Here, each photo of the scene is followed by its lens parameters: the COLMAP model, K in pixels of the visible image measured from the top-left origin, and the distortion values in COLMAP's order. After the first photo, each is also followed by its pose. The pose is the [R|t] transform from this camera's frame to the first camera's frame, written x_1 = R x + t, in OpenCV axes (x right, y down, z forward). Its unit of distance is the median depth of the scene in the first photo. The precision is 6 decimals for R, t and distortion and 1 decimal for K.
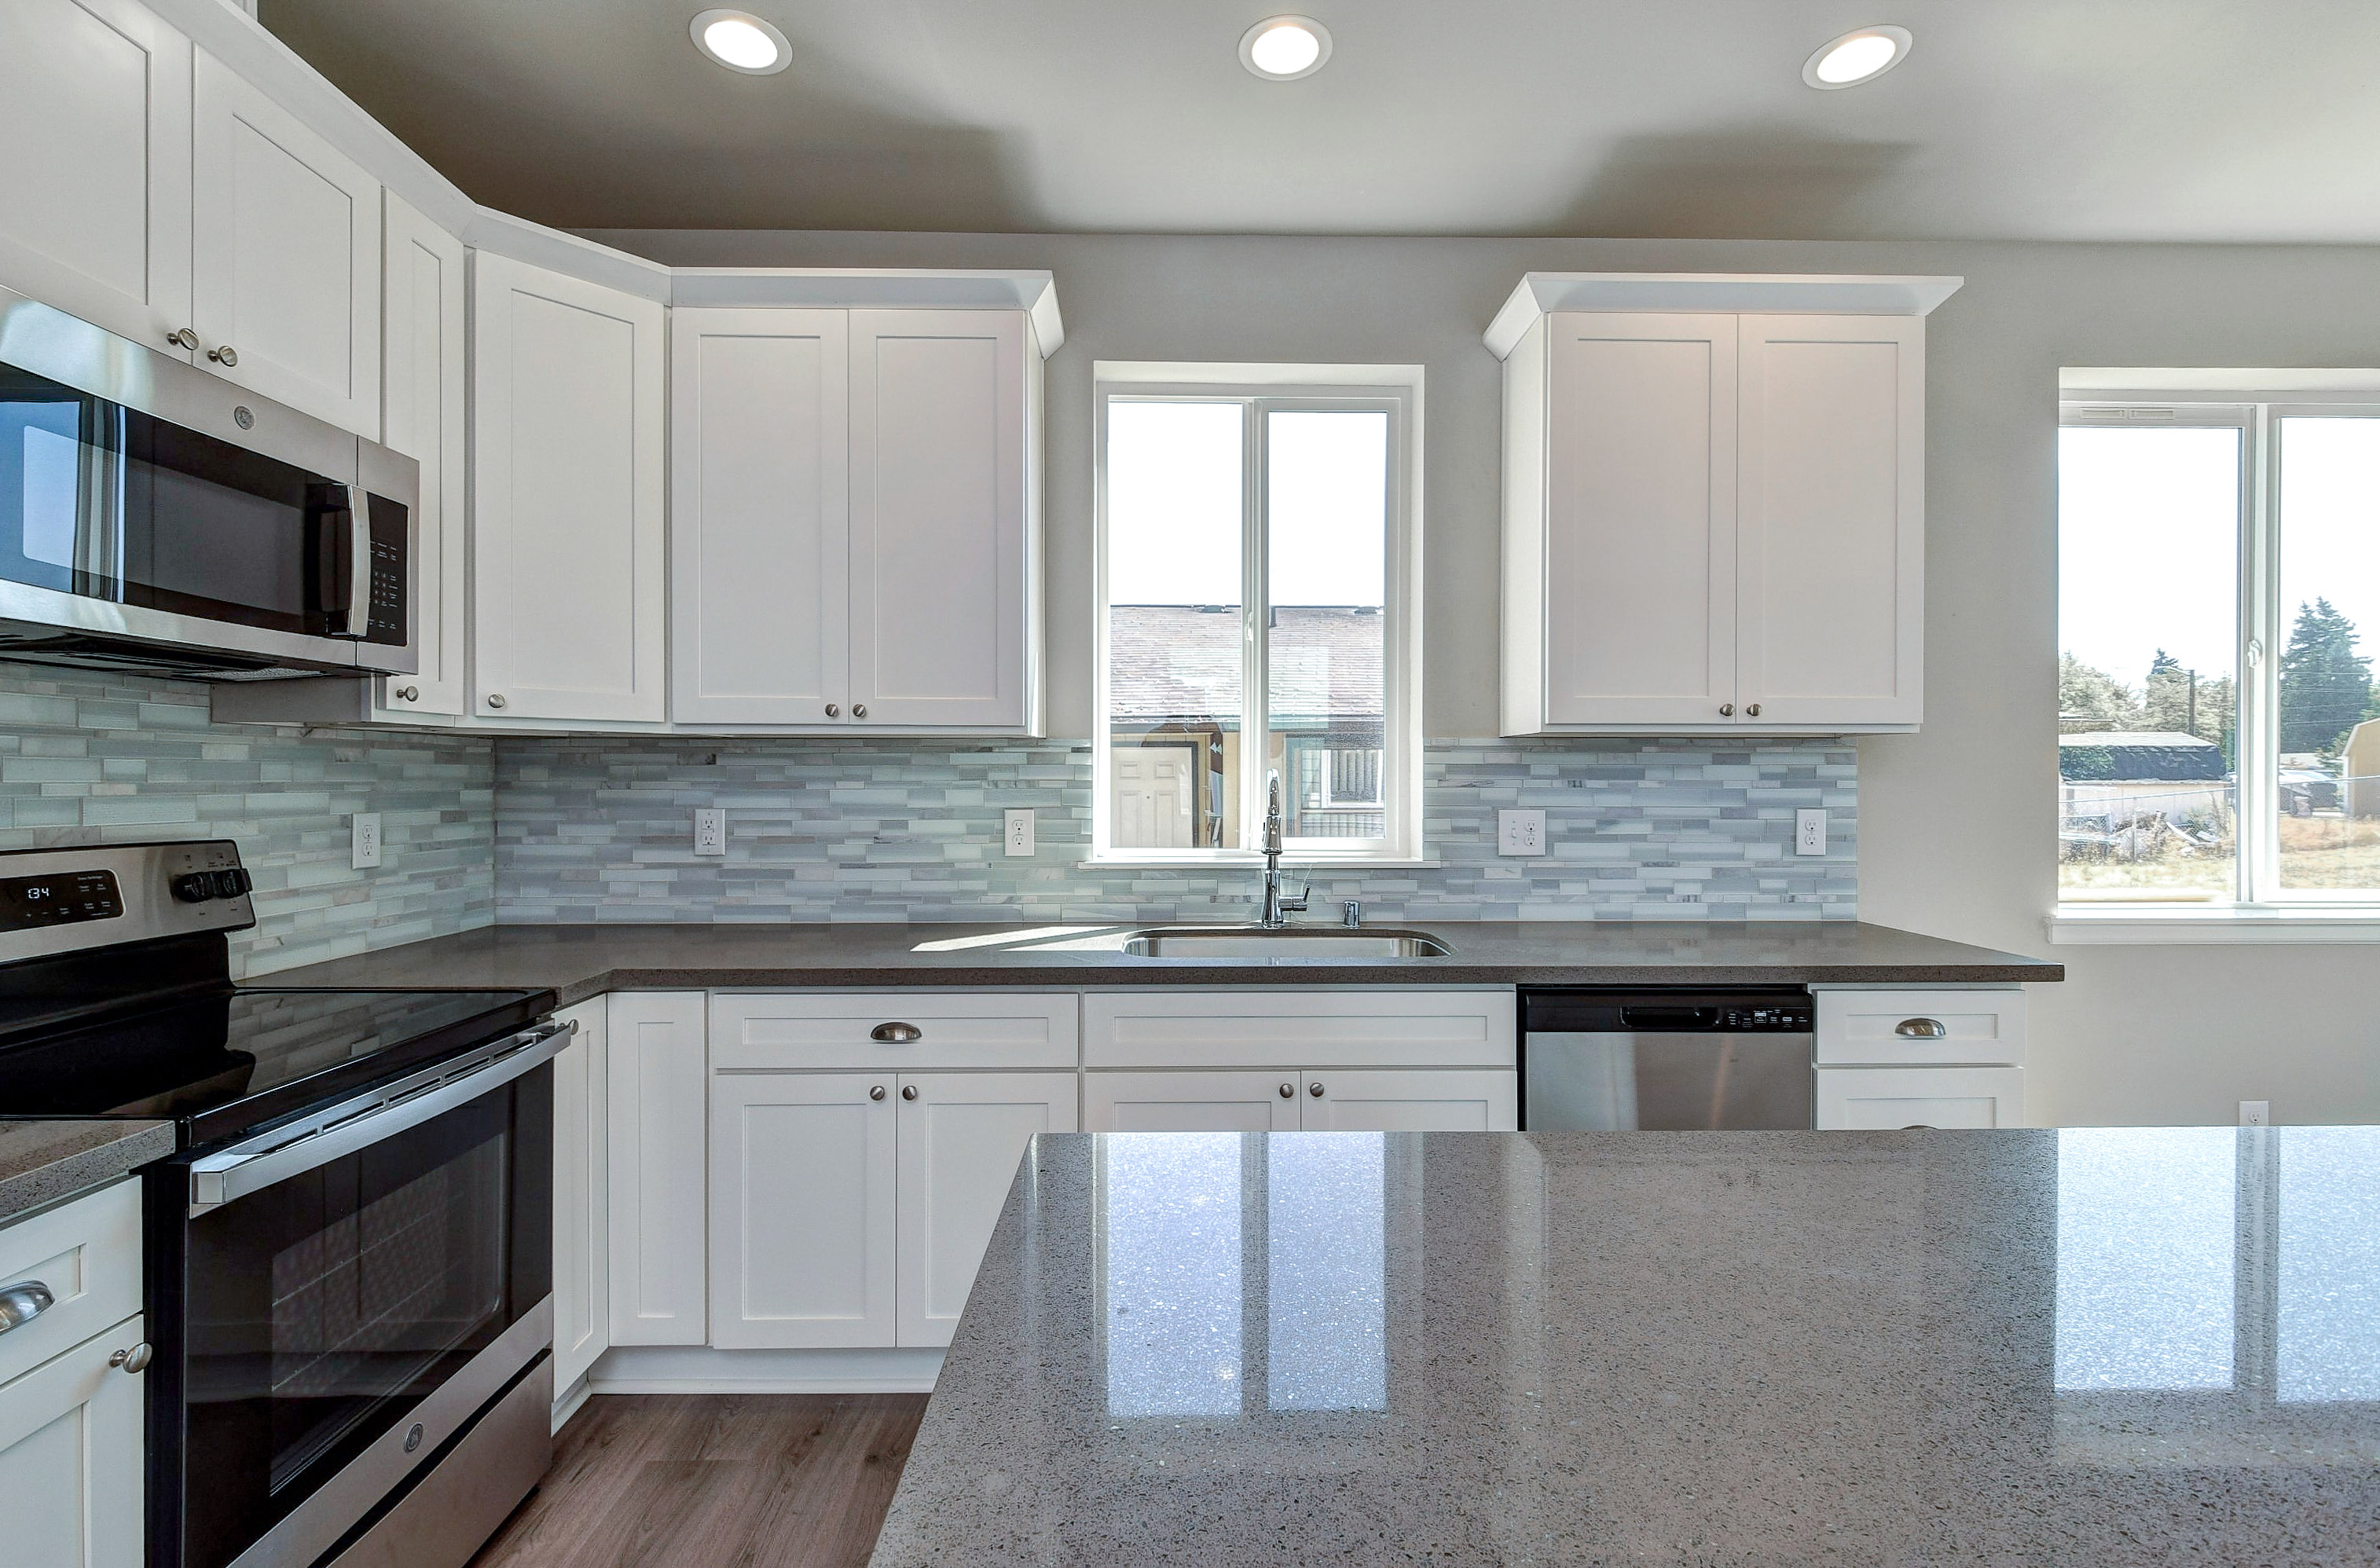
lens RADIAL K [[1038.8, 0, 1193.8], [0, 1038.8, 786.1], [0, 0, 1]] dist [0.001319, 0.000135]
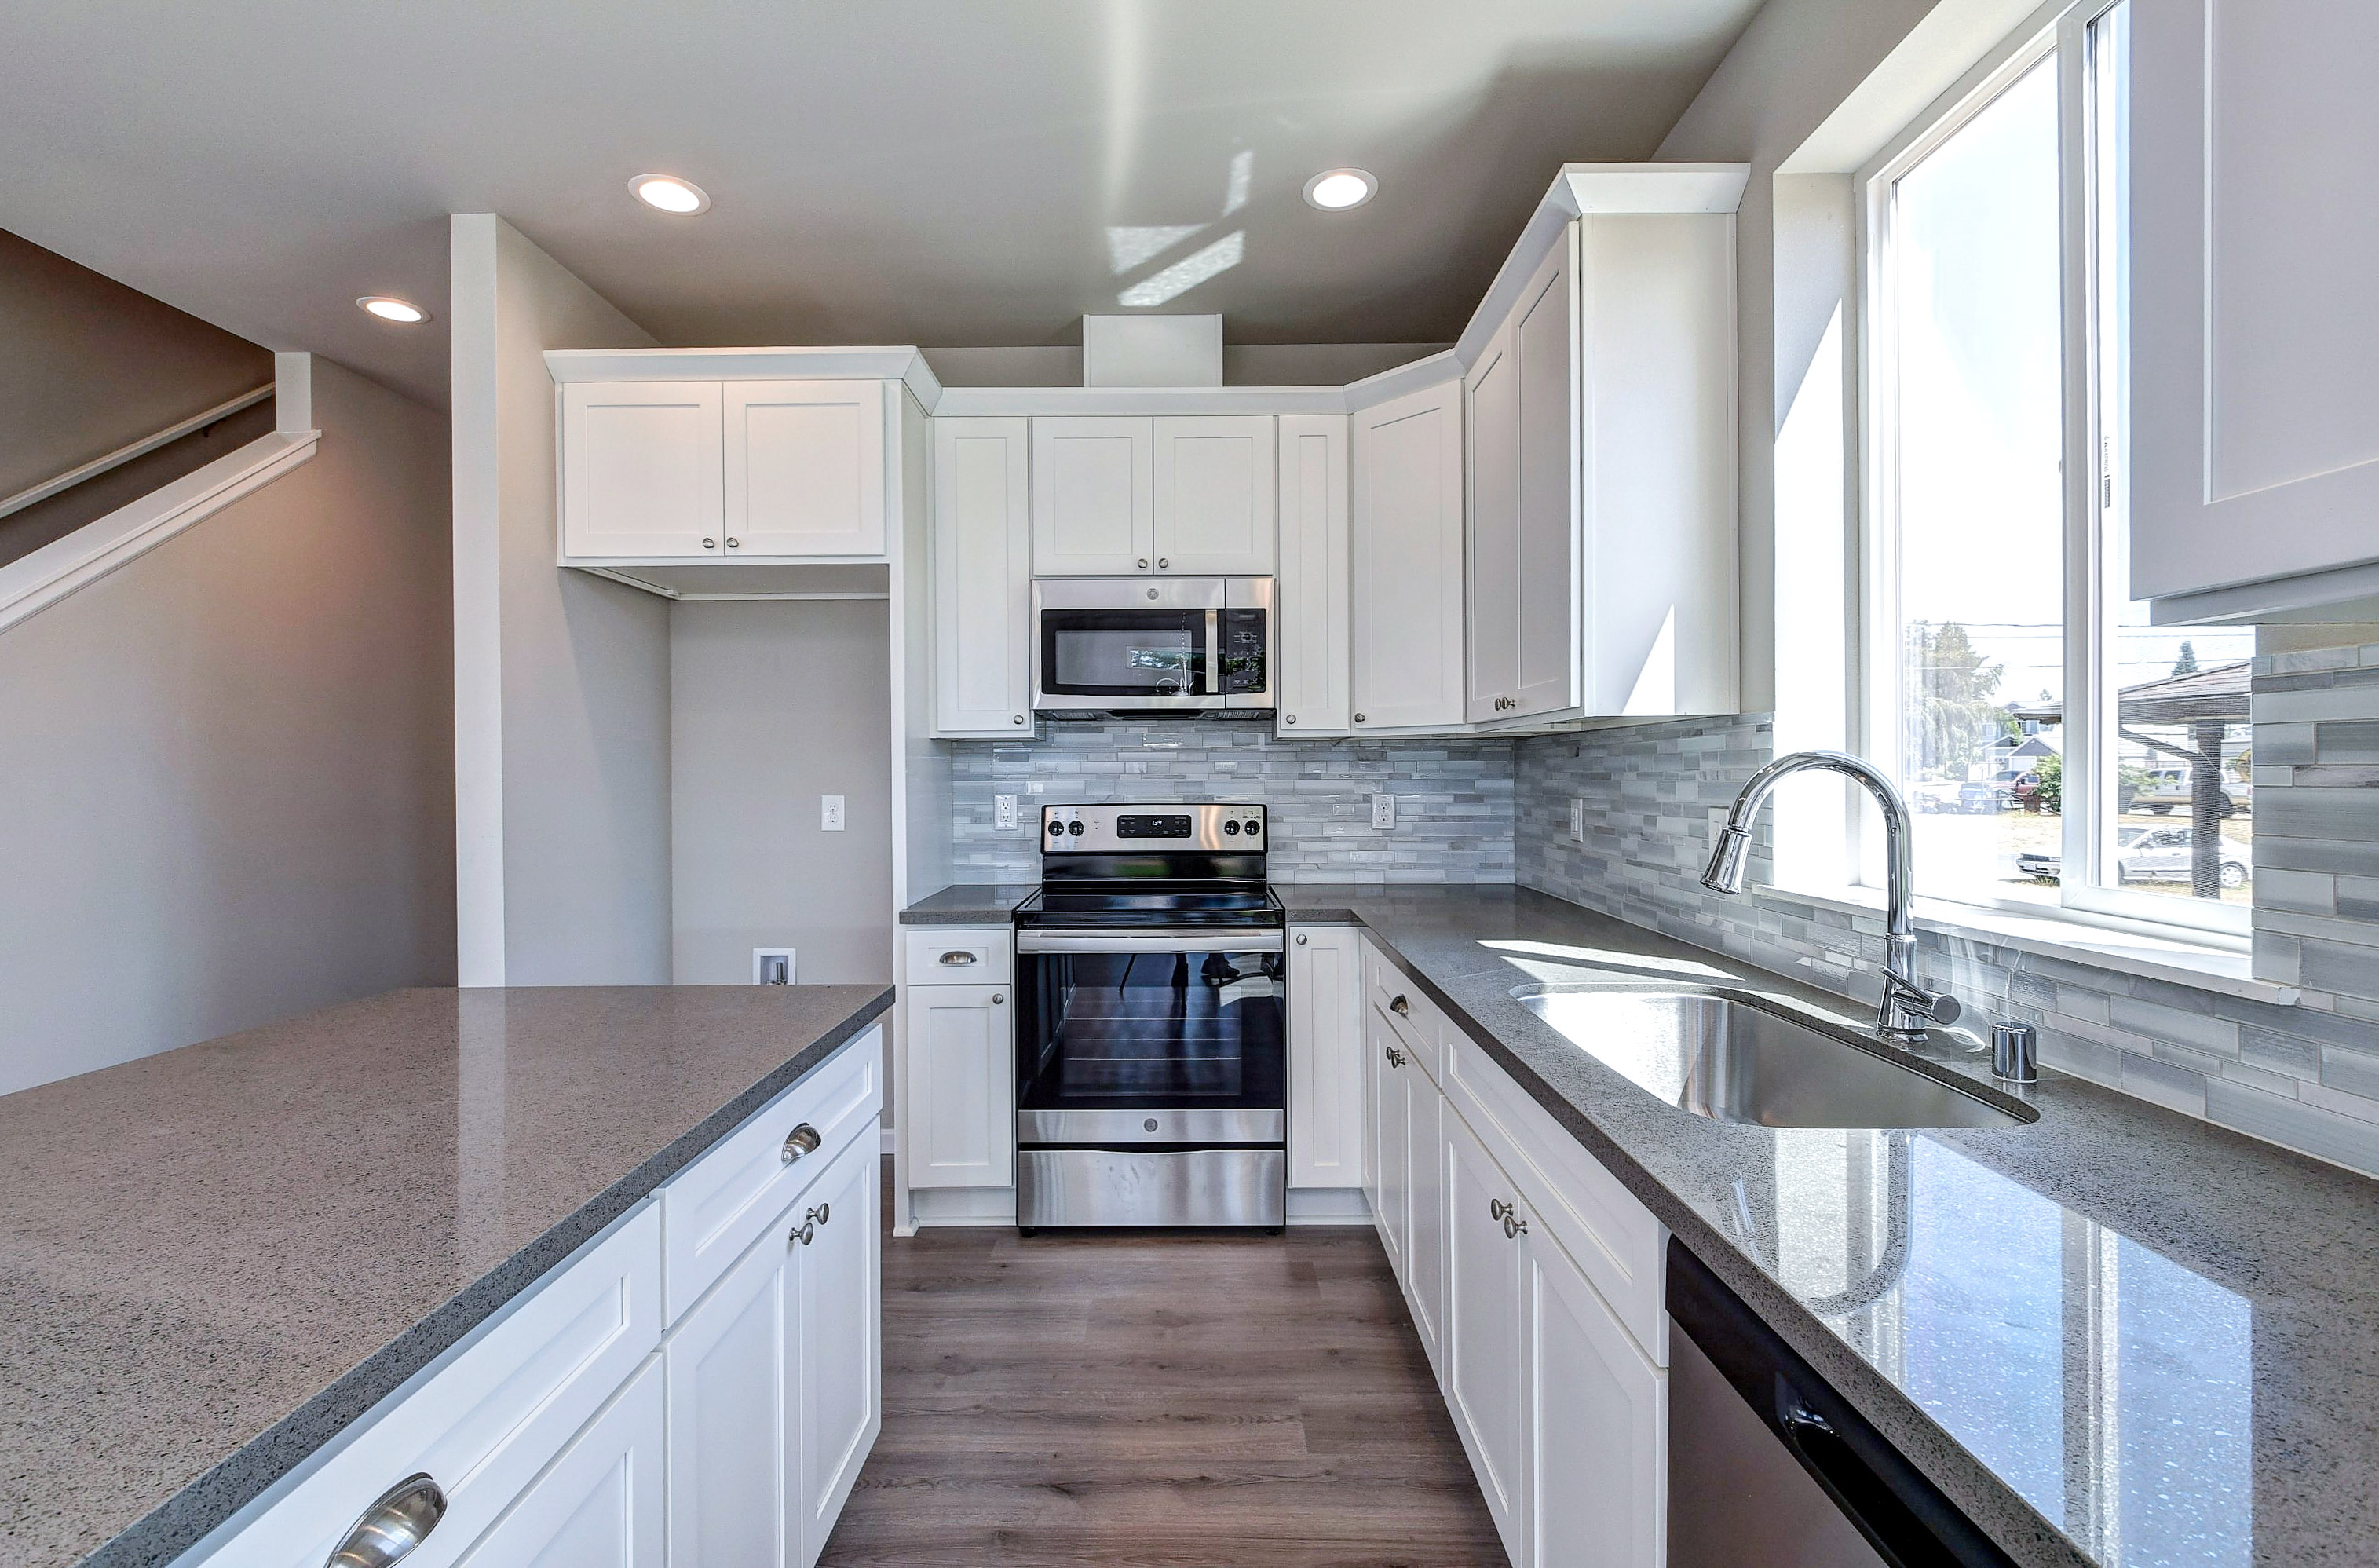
lens RADIAL K [[1038.5, 0, 1195.5], [0, 1038.5, 770.7], [0, 0, 1]] dist [0.001319, 0.000135]
pose [[-0.021535, -0.002390, -0.999765, 0.711258], [-0.003323, 0.999992, -0.002319, -0.002700], [0.999763, 0.003272, -0.021543, 0.720444]]
